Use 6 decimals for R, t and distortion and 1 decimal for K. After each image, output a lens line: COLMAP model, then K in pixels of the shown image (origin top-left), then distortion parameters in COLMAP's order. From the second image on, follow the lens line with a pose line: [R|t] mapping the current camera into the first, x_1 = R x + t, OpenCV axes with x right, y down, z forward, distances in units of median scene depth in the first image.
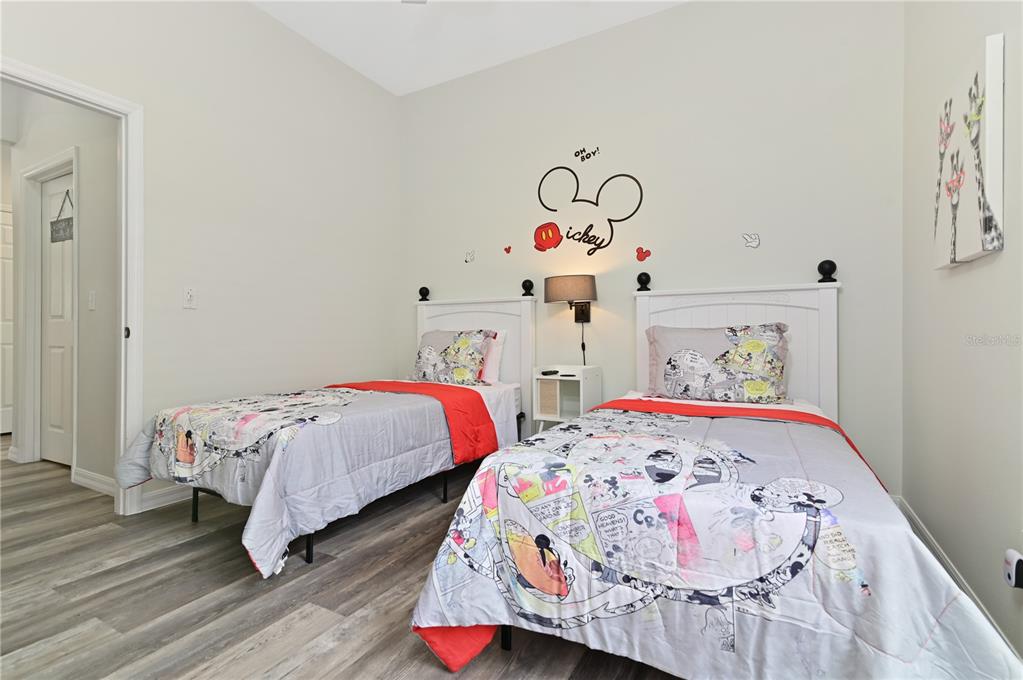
lens RADIAL K [[470.5, 0, 507.1], [0, 470.5, 338.5], [0, 0, 1]] dist [0.014218, -0.000088]
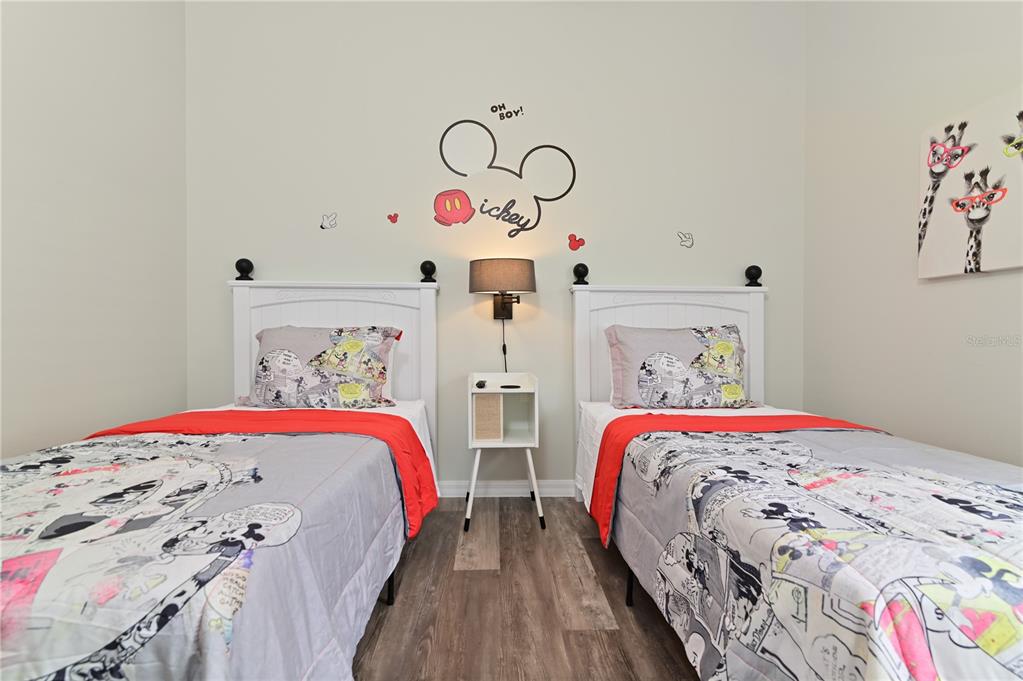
lens RADIAL K [[470.5, 0, 507.1], [0, 470.5, 339.0], [0, 0, 1]] dist [0.014218, -0.000088]
pose [[0.844793, 0.001344, 0.535092, -0.269605], [-0.003398, 0.999990, 0.002853, -0.002699], [-0.535083, -0.004229, 0.844789, 0.316708]]
